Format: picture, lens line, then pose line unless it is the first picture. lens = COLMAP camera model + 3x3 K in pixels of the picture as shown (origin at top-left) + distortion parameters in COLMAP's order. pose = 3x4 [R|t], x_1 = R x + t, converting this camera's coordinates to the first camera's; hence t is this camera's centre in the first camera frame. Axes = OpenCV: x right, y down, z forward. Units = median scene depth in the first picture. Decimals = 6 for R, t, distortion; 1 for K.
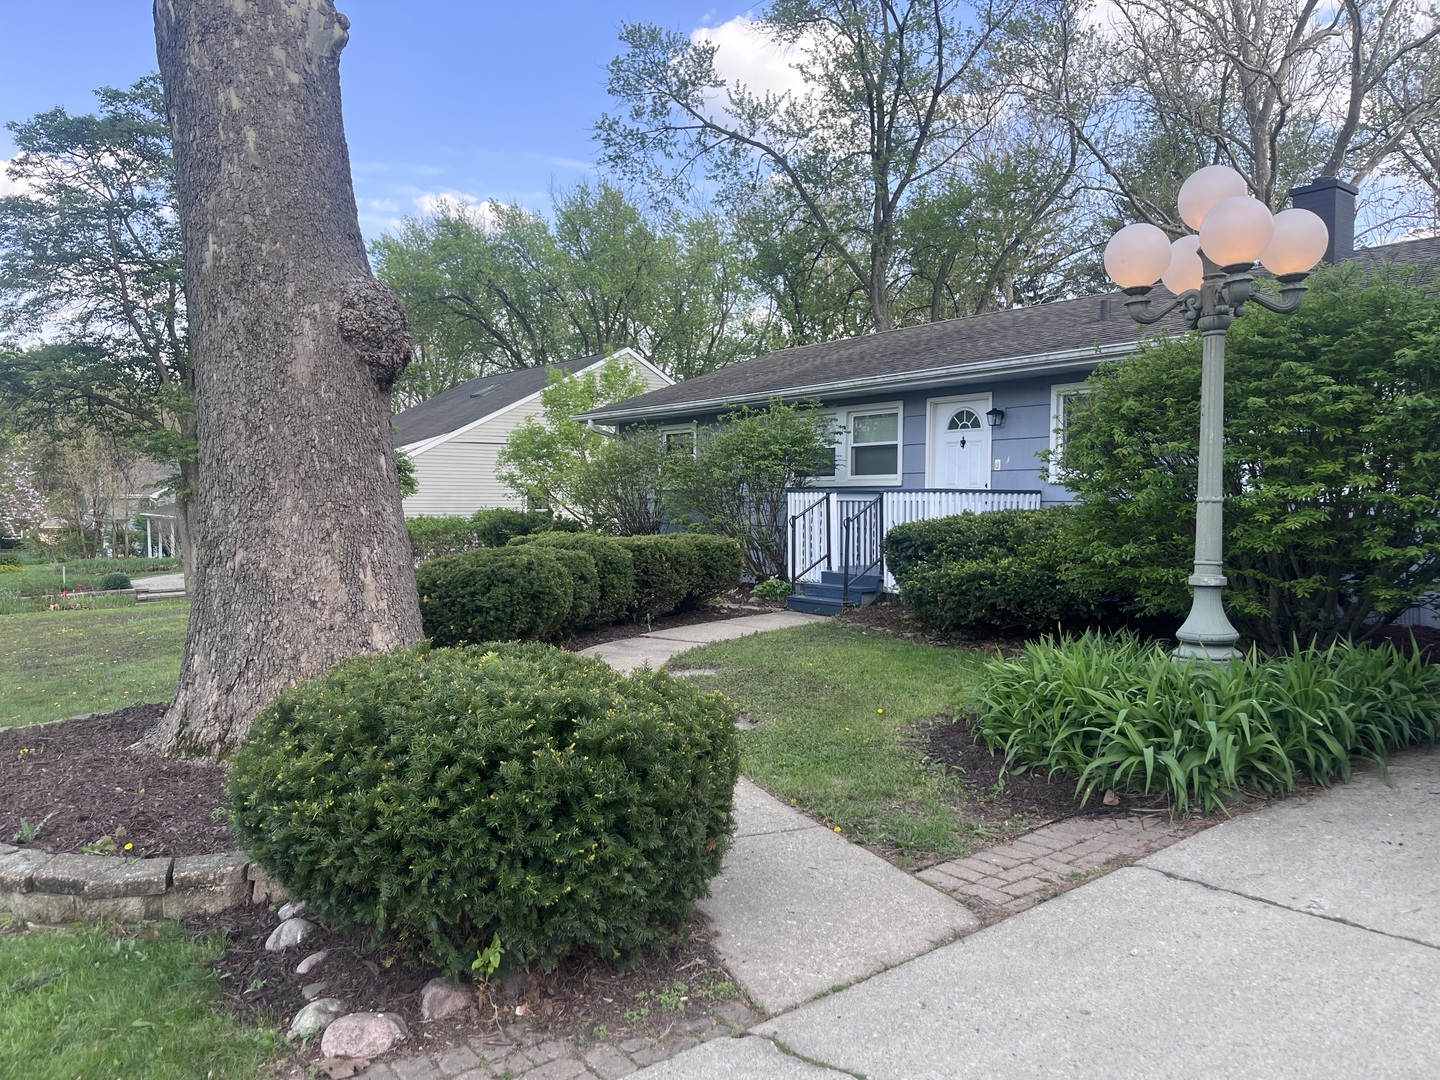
lens RADIAL K [[1118.2, 0, 720.0], [0, 1118.2, 540.0], [0, 0, 1]] dist [0.077088, -0.115747]
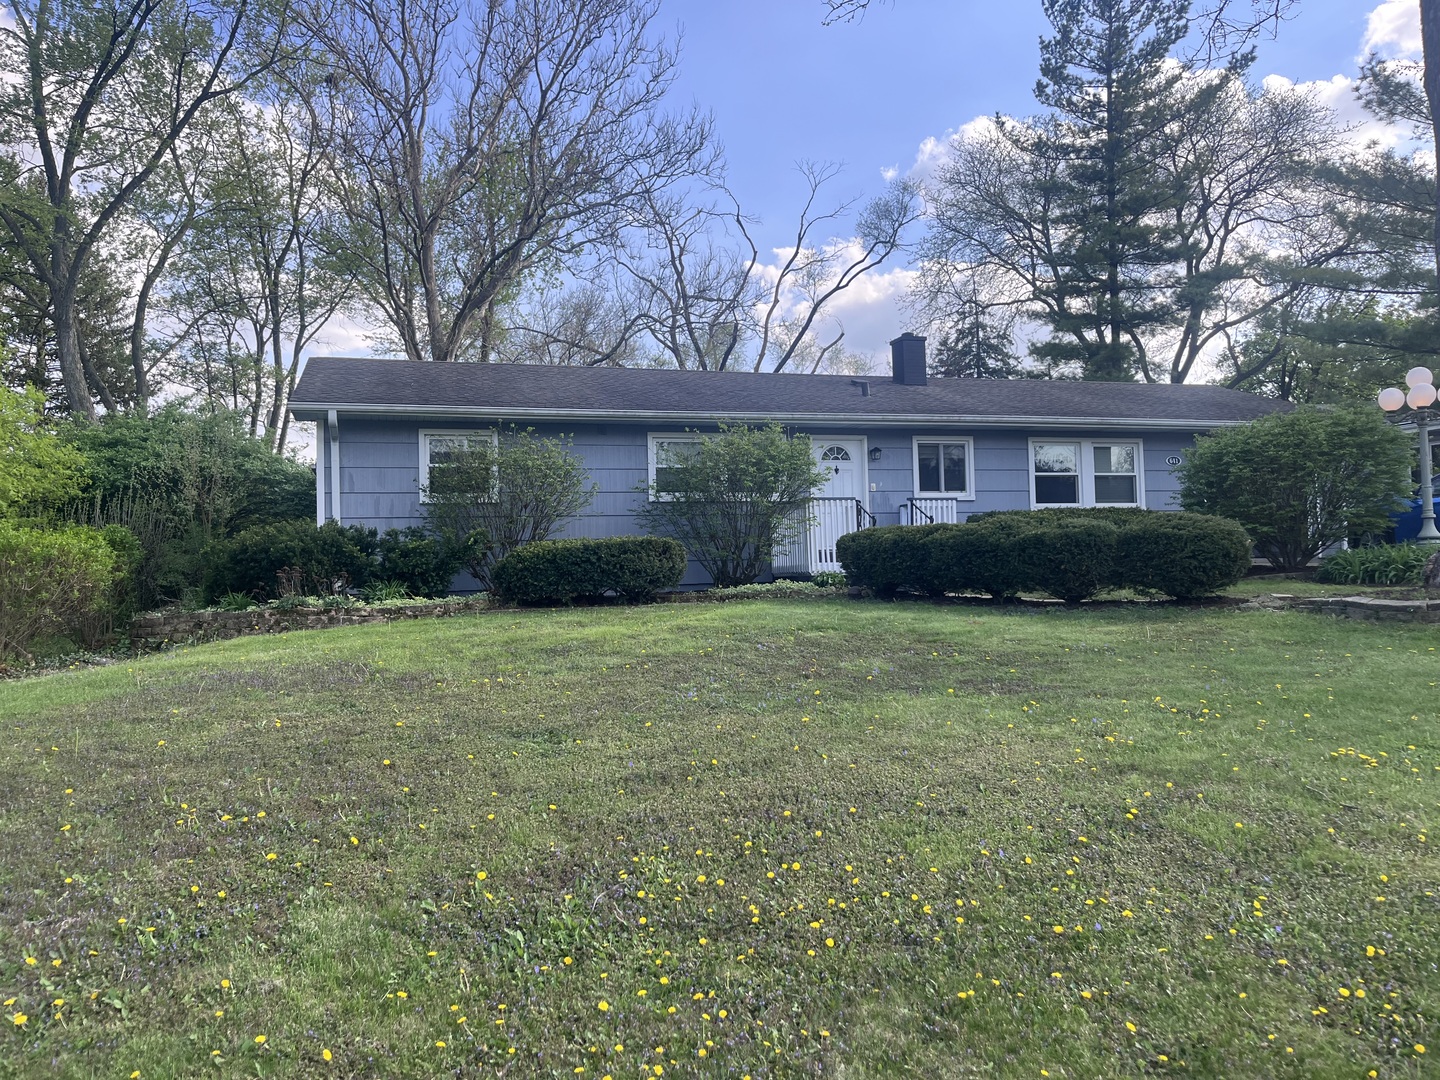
lens RADIAL K [[1118.2, 0, 720.0], [0, 1118.2, 540.0], [0, 0, 1]] dist [0.077088, -0.115747]
pose [[0.322208, 0.014748, 0.946554, -1.142207], [0.054316, 0.997943, -0.034038, 0.036645], [-0.945109, 0.062381, 0.320745, 0.731043]]
